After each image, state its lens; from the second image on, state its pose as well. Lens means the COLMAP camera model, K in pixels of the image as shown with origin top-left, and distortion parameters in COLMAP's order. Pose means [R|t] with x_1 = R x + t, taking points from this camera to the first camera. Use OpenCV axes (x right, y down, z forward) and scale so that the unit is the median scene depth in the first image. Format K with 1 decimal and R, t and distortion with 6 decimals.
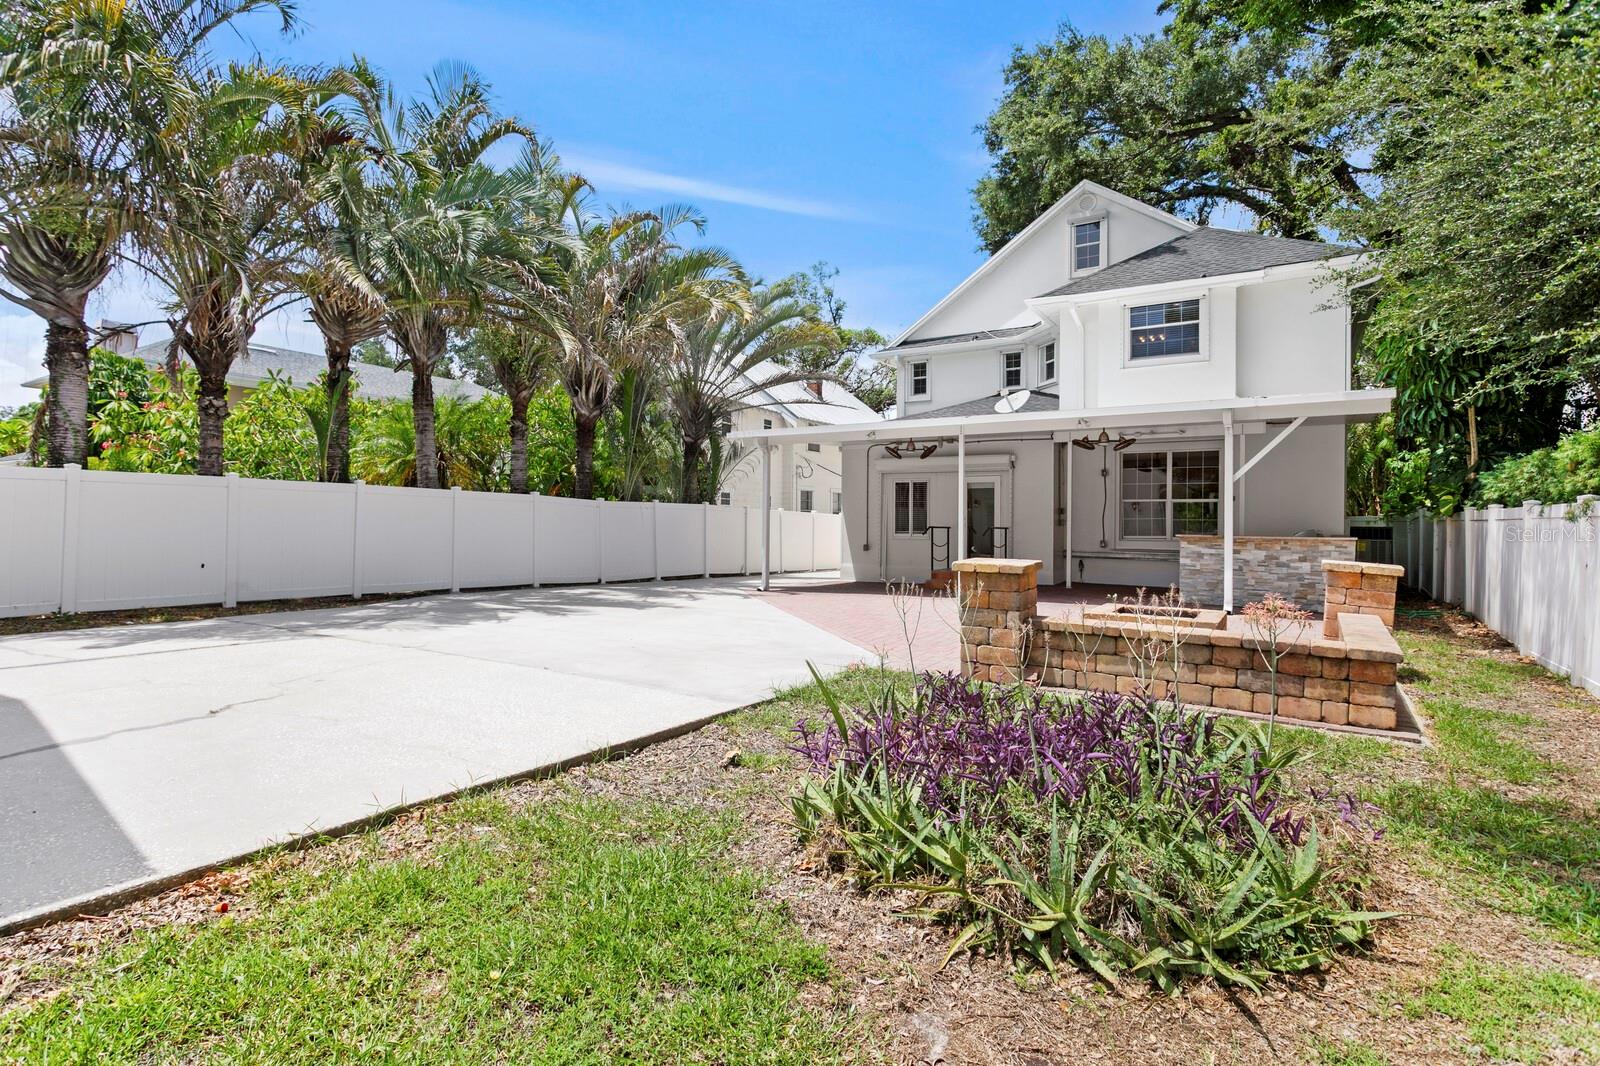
lens RADIAL K [[831.6, 0, 800.0], [0, 831.6, 533.0], [0, 0, 1]] dist [0.000015, 0.000419]
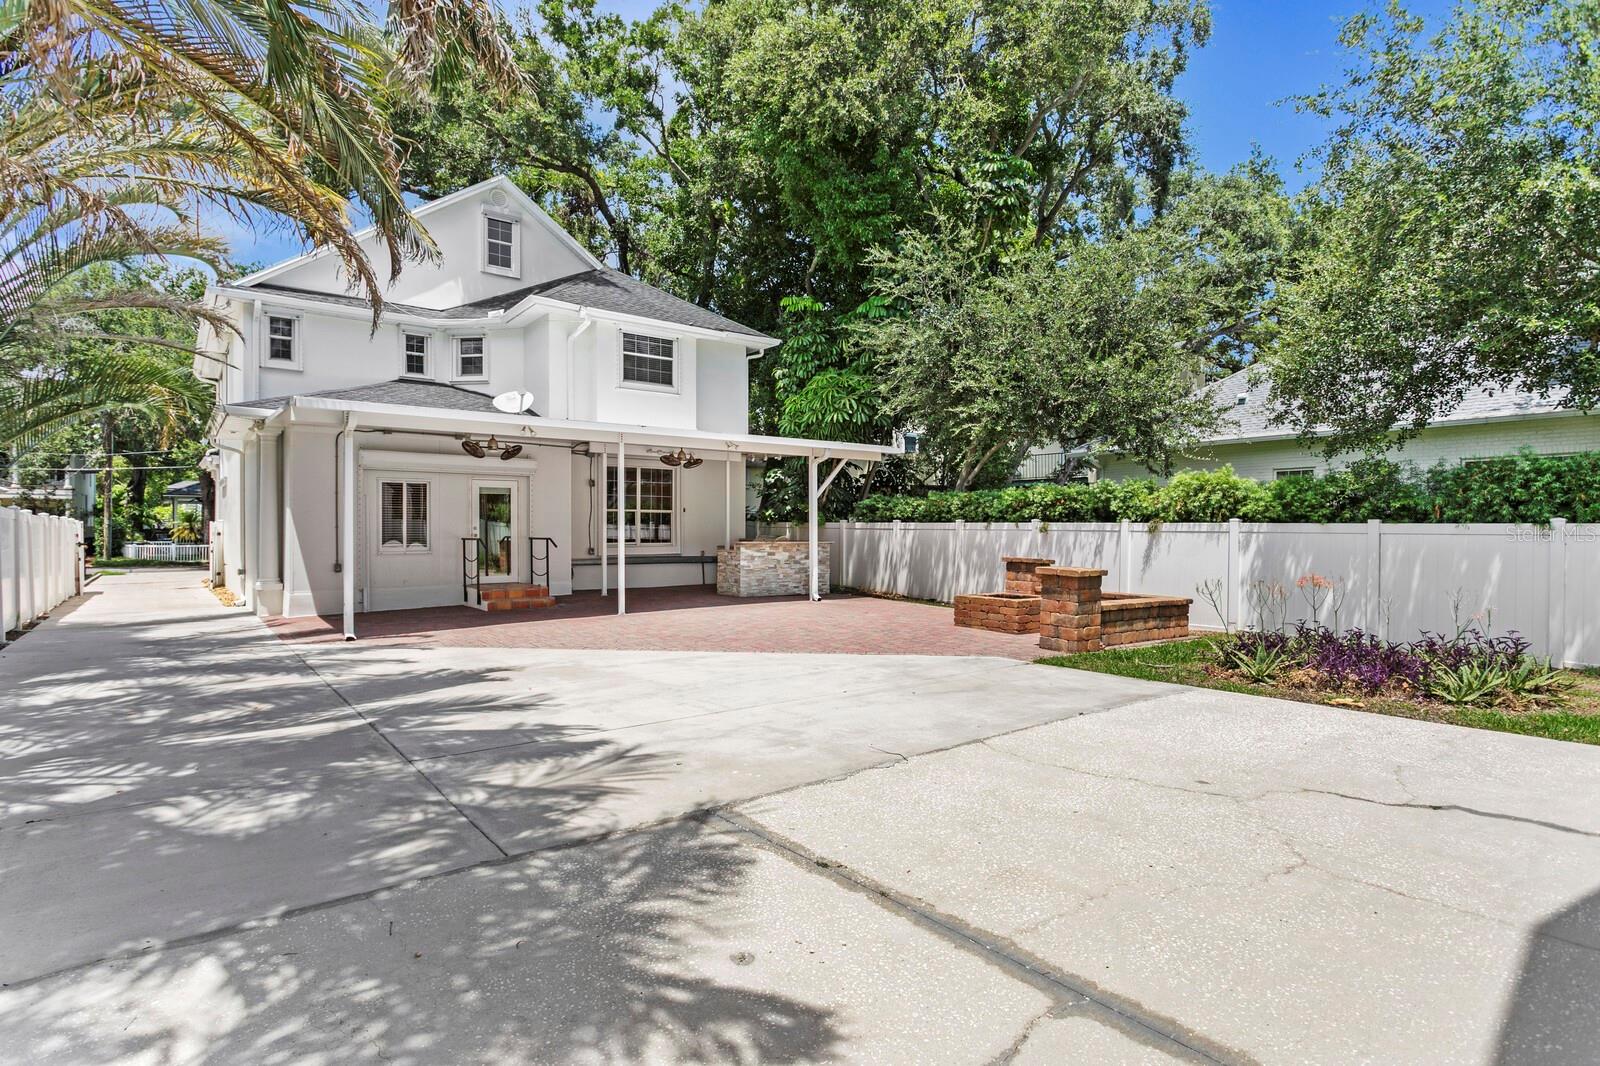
lens RADIAL K [[831.6, 0, 800.0], [0, 831.6, 533.0], [0, 0, 1]] dist [0.000015, 0.000419]
pose [[0.330706, -0.016296, 0.943593, -0.556838], [0.010511, 0.999852, 0.013584, -0.022157], [-0.943675, 0.005426, 0.330828, 0.427759]]
